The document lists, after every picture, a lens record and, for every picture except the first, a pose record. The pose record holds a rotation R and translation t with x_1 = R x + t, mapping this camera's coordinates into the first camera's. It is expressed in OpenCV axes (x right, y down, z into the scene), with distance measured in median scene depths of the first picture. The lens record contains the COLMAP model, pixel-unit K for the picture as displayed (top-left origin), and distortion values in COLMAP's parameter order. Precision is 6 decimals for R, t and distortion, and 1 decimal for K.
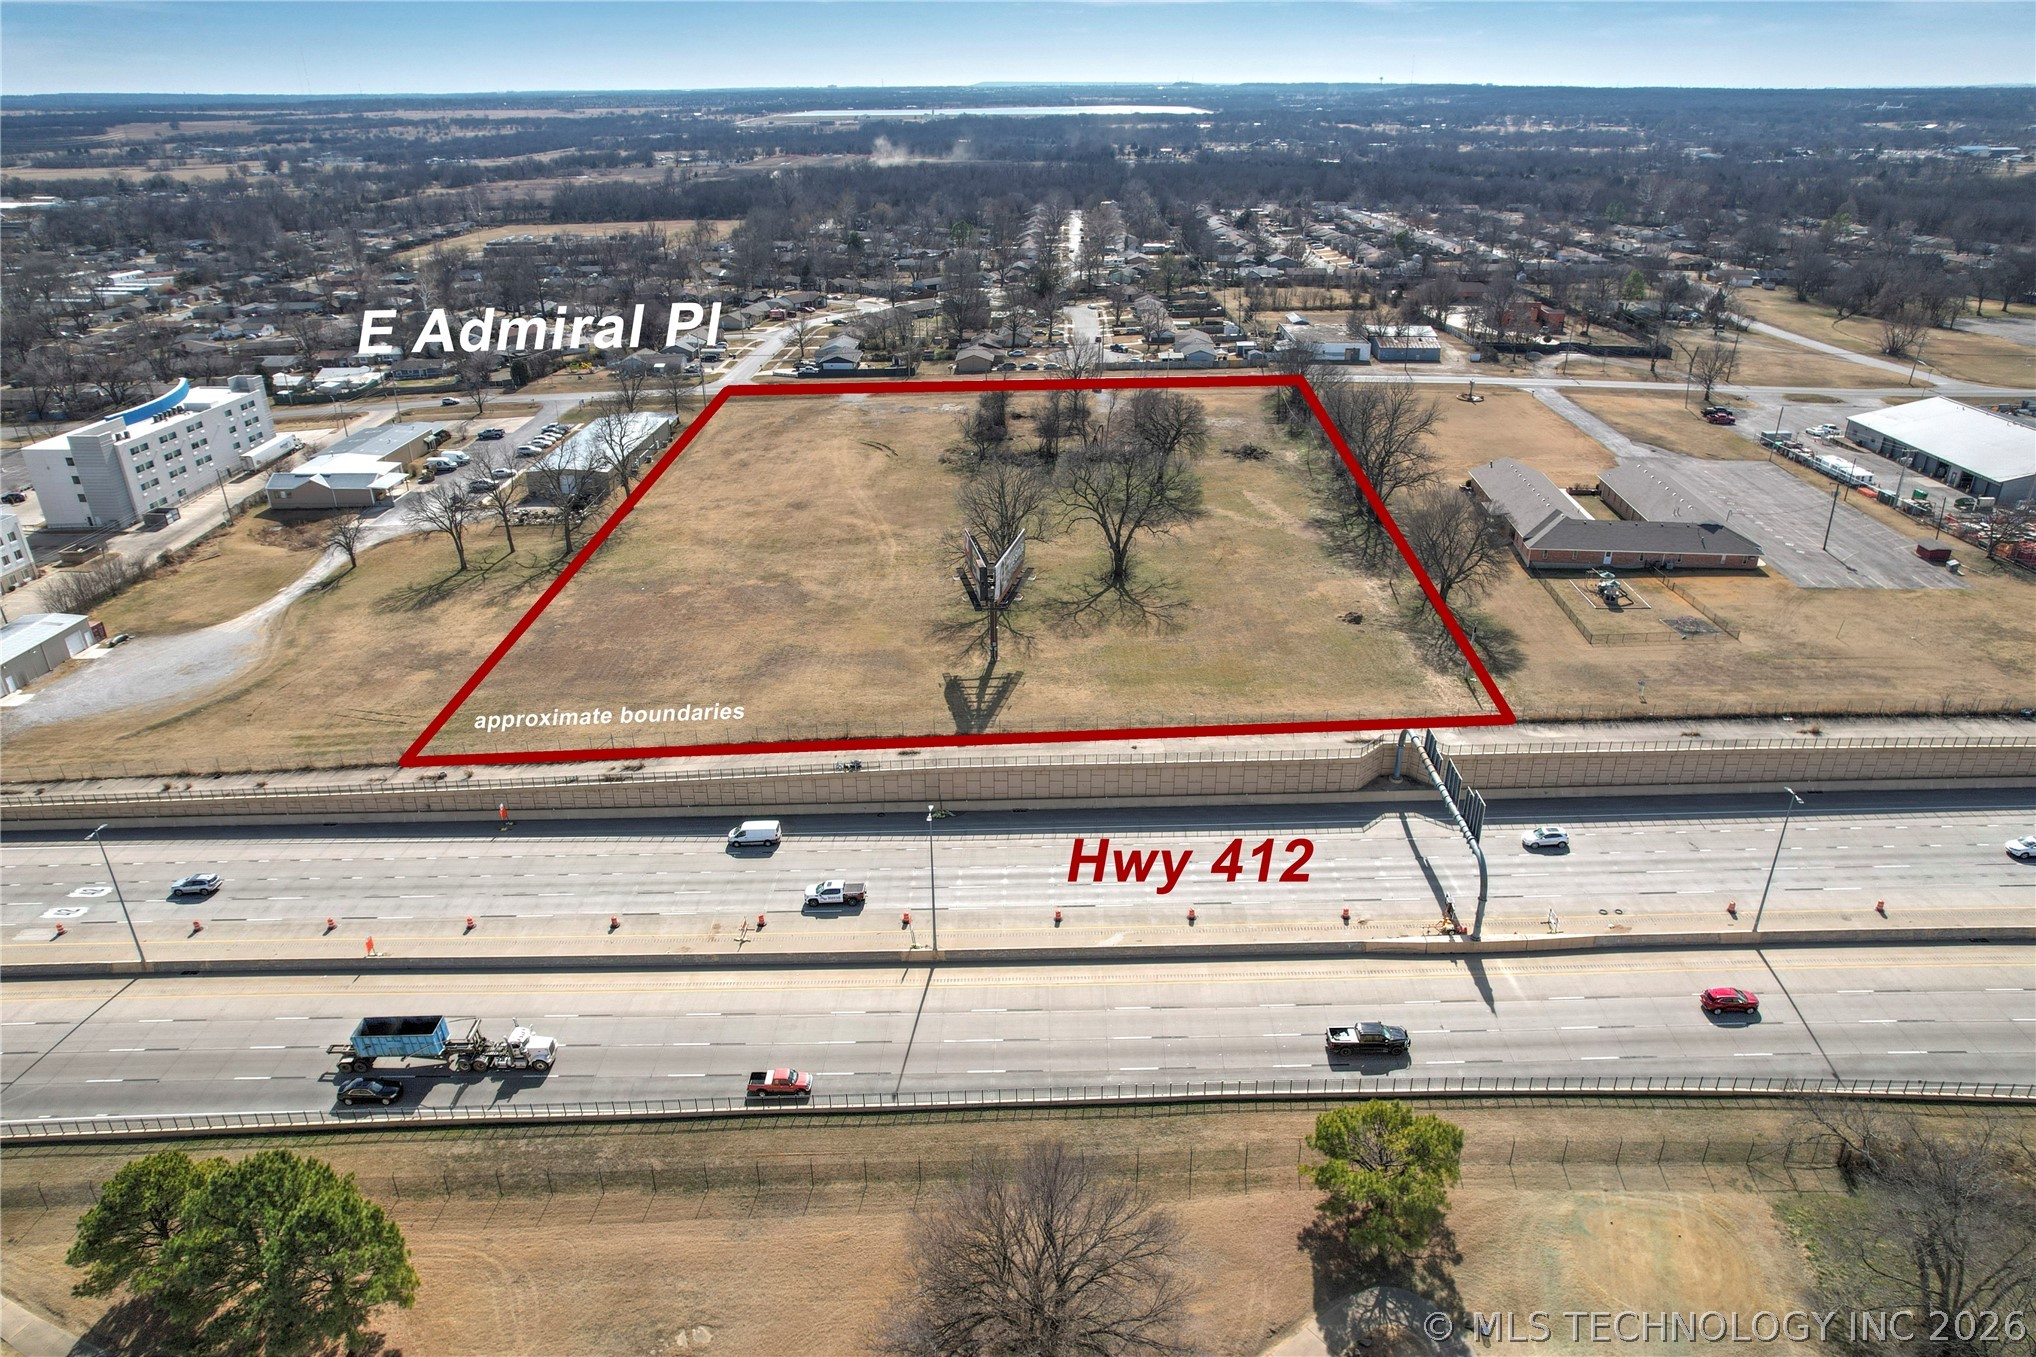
lens RADIAL K [[1307.7, 0, 1014.4], [0, 1307.7, 672.1], [0, 0, 1]] dist [-0.073633, 0.065418]
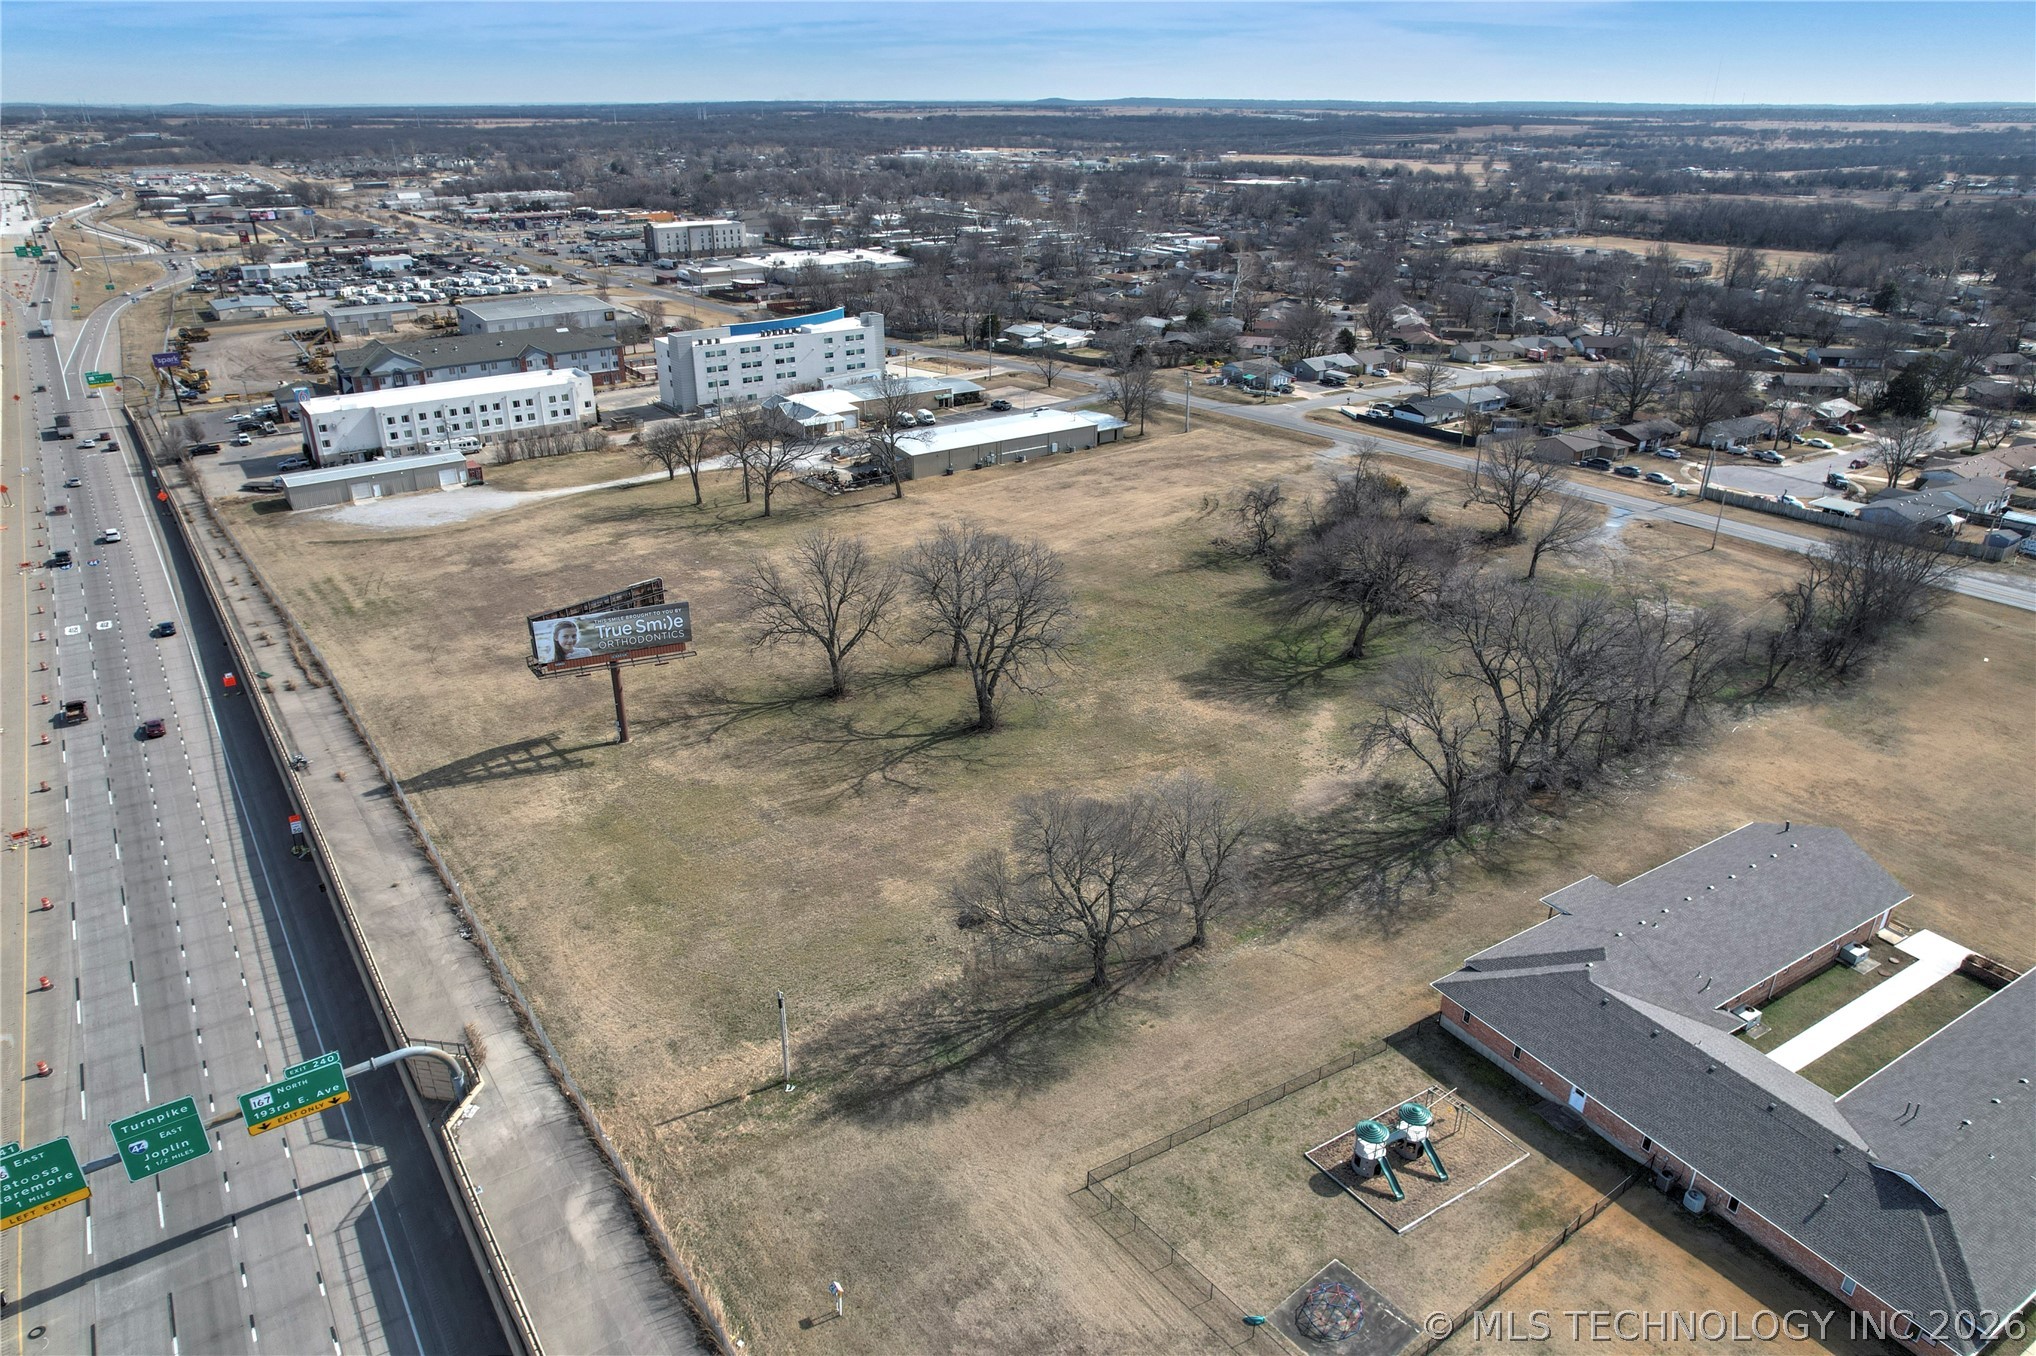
lens RADIAL K [[1306.7, 0, 1018.0], [0, 1306.7, 678.0], [0, 0, 1]] dist [-0.054682, 0.001246]
pose [[0.593692, 0.335991, -0.731191, 0.566315], [-0.337752, 0.928790, 0.152552, -0.202525], [0.730379, 0.156392, 0.664897, 0.516460]]
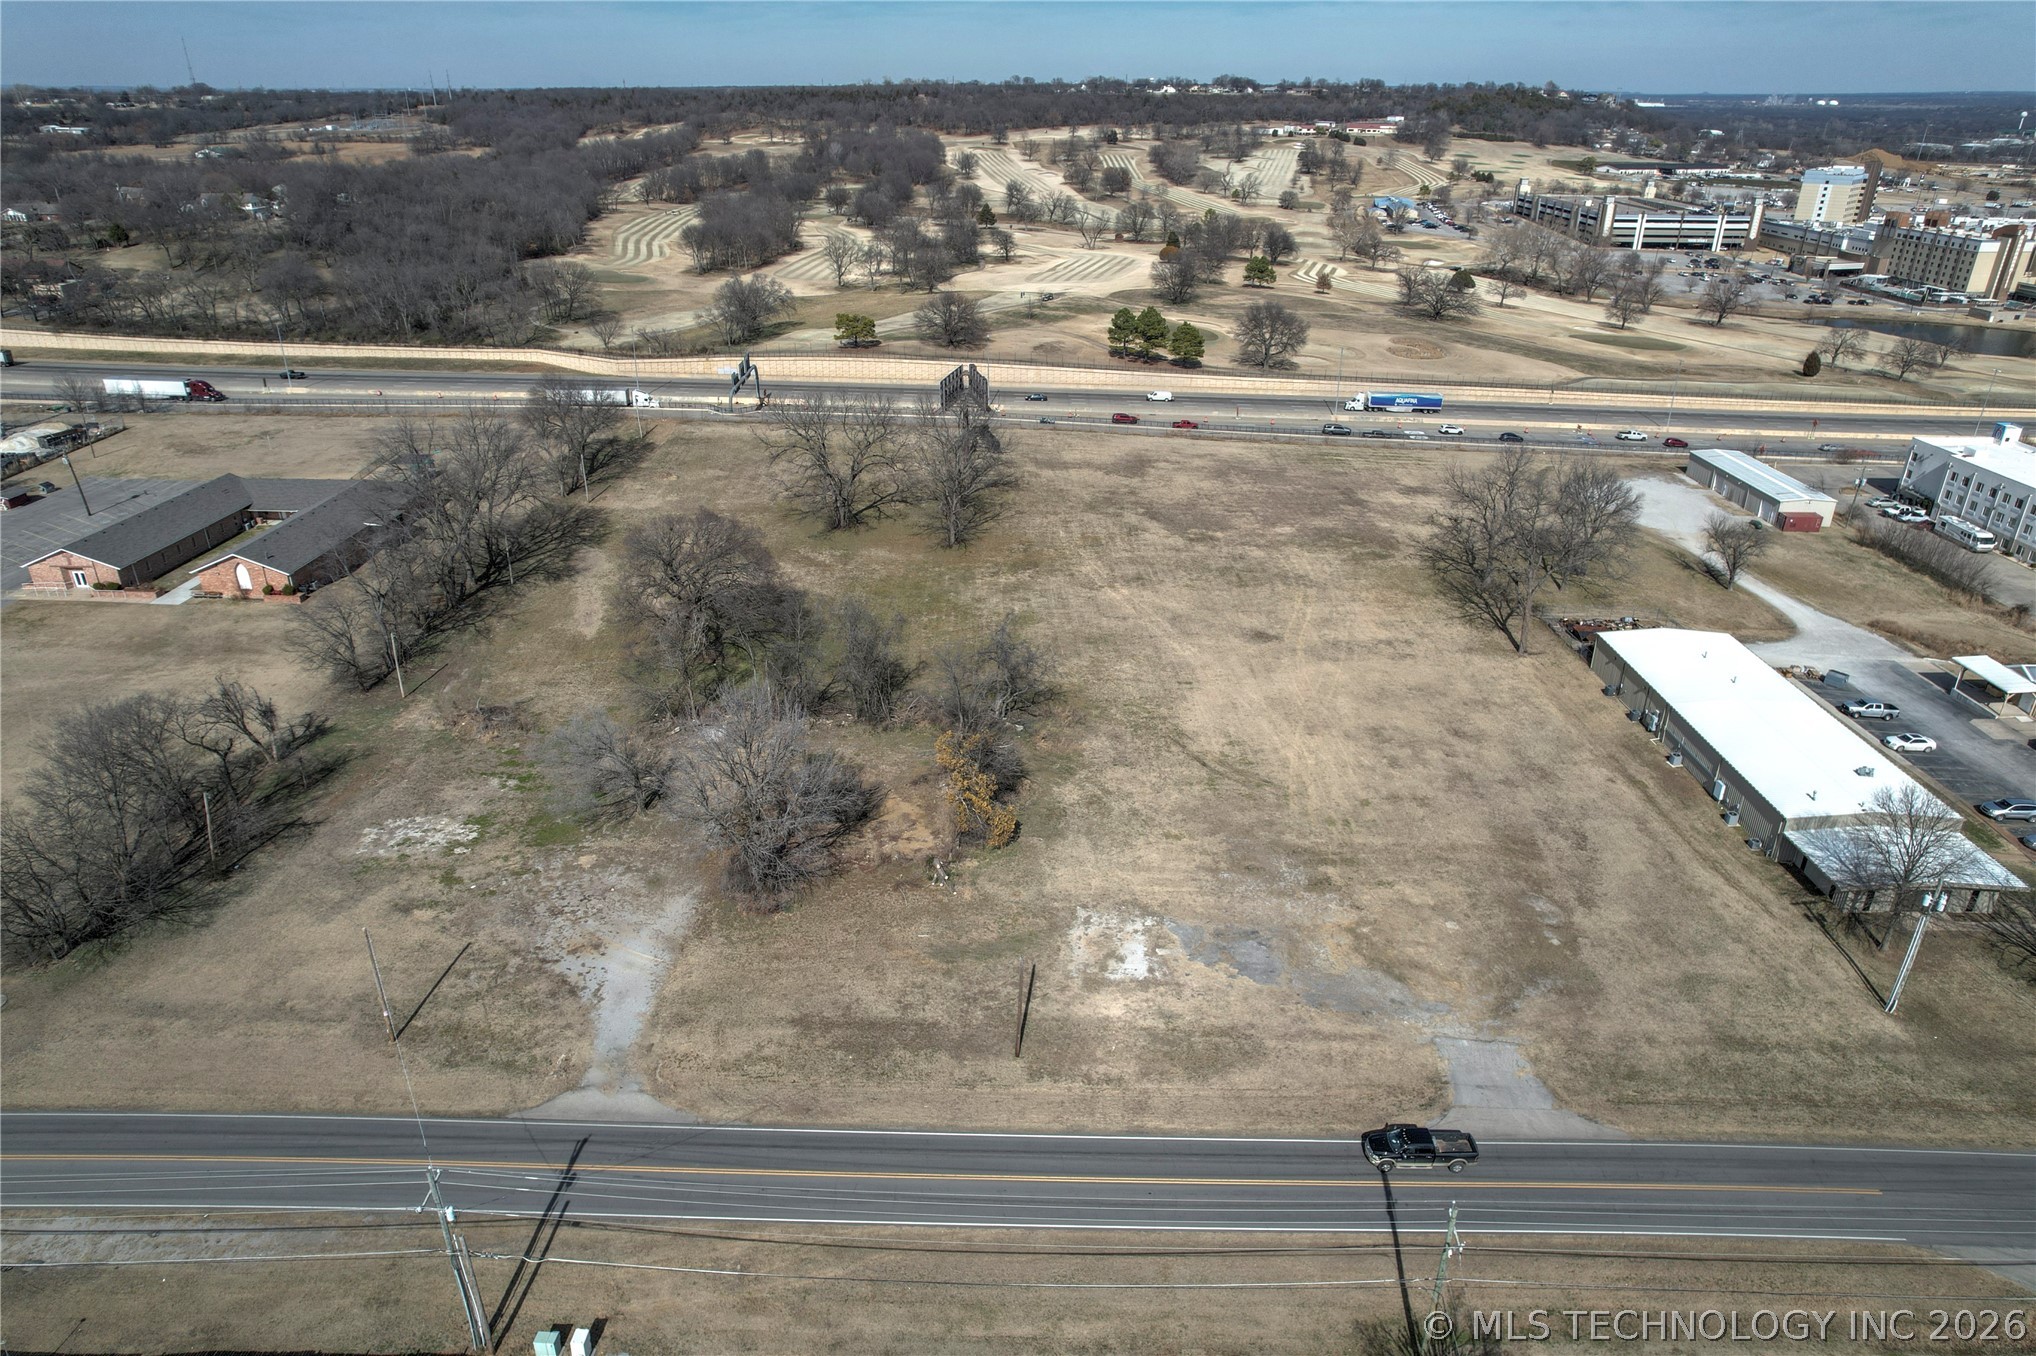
lens RADIAL K [[1307.7, 0, 1014.4], [0, 1307.7, 671.6], [0, 0, 1]] dist [-0.073633, 0.065418]
pose [[-0.999580, 0.013376, -0.025727, -0.022430], [-0.010712, 0.654141, 0.756297, -0.703996], [0.026945, 0.756254, -0.653723, 1.637257]]
